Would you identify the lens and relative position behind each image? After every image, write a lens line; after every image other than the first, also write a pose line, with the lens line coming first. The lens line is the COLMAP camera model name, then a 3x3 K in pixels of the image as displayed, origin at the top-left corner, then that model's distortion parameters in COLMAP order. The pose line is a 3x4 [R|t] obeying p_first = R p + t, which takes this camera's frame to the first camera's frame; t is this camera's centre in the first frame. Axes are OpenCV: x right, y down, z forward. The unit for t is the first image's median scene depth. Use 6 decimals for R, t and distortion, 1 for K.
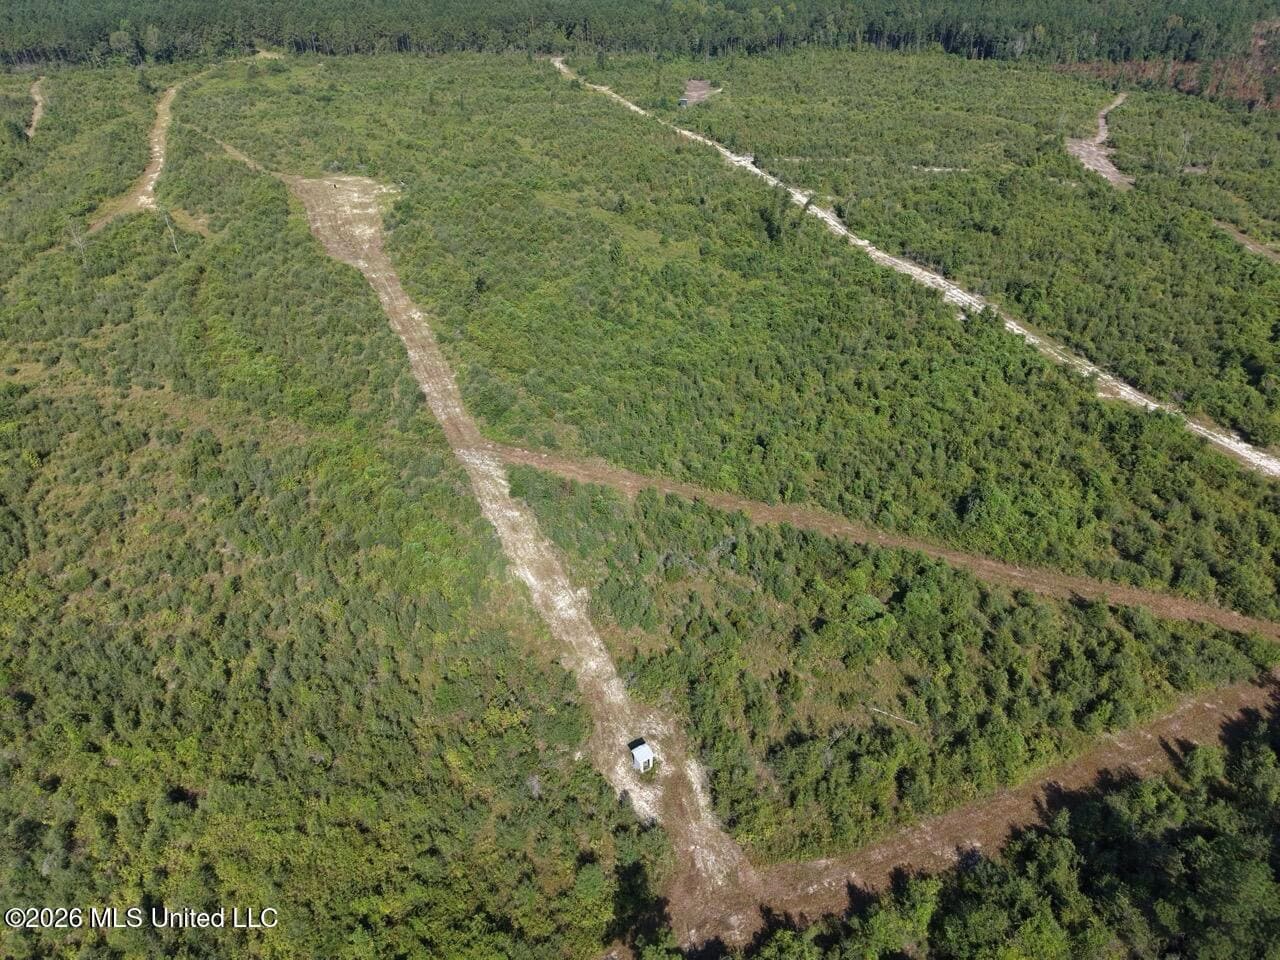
lens RADIAL K [[855.7, 0, 639.9], [0, 855.7, 486.0], [0, 0, 1]] dist [0.030956, -0.033396]
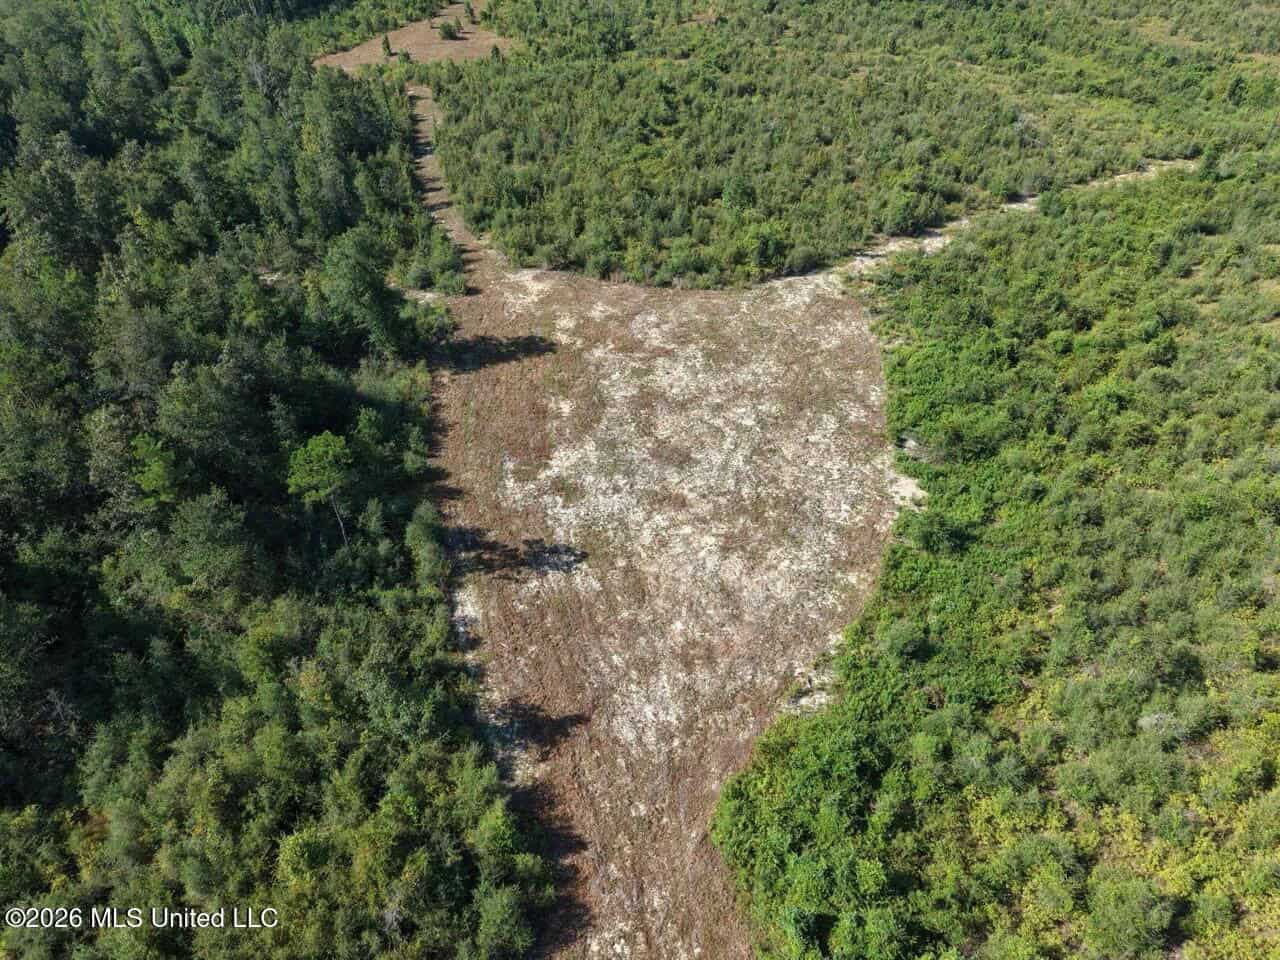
lens RADIAL K [[855.7, 0, 651.3], [0, 855.7, 481.2], [0, 0, 1]] dist [0.030956, -0.033396]
pose [[-0.019499, 0.654274, -0.756006, -0.127667], [-0.574947, 0.611279, 0.543851, 0.081014], [0.817958, 0.445268, 0.364254, 0.155340]]
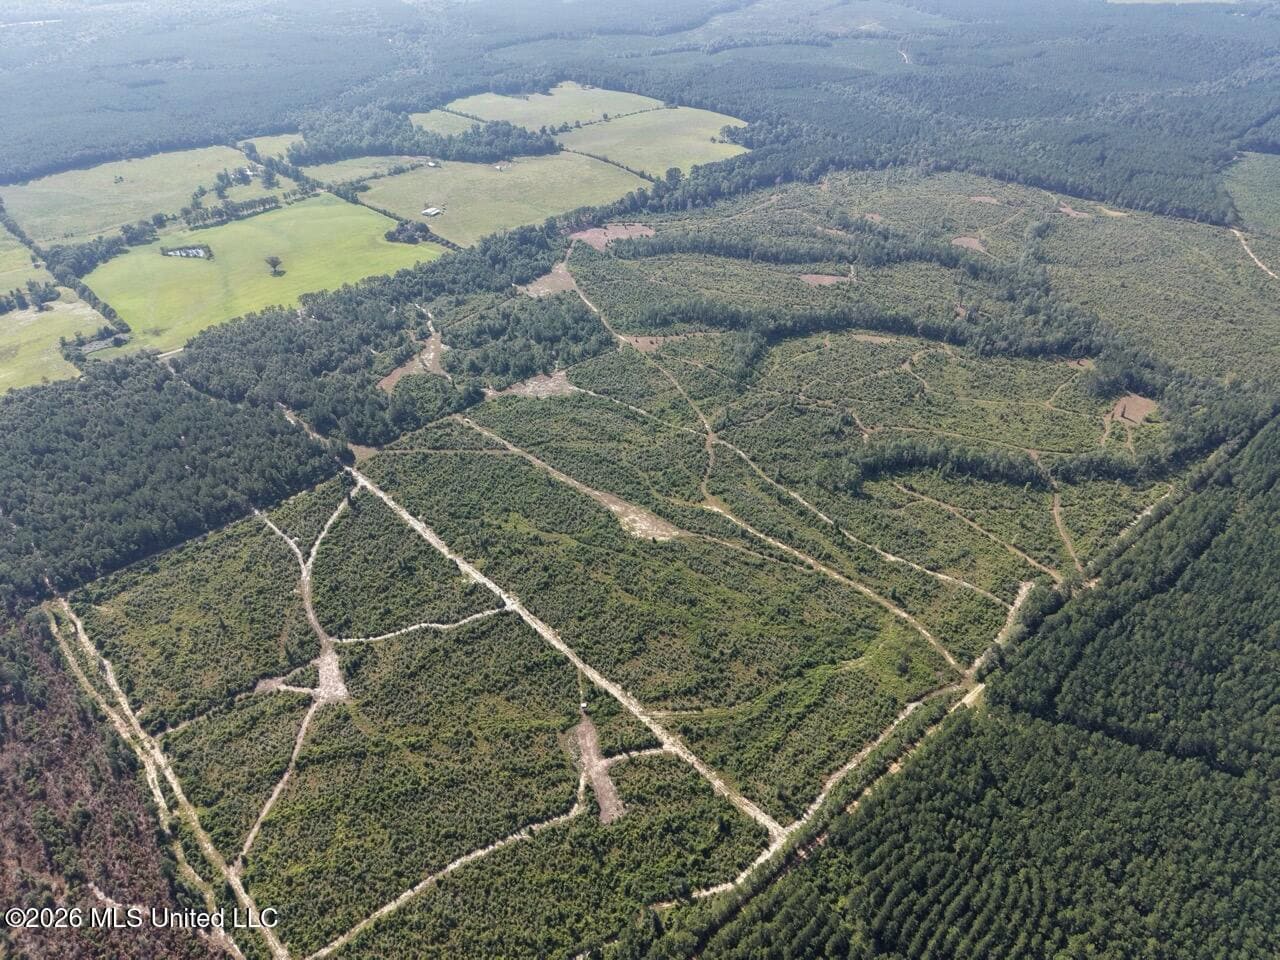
lens RADIAL K [[855.7, 0, 650.8], [0, 855.7, 488.9], [0, 0, 1]] dist [0.030956, -0.033396]
pose [[-0.908588, 0.243177, -0.339608, 0.614446], [-0.246676, 0.343733, 0.906090, -3.351087], [0.337075, 0.907035, -0.252326, 1.910949]]
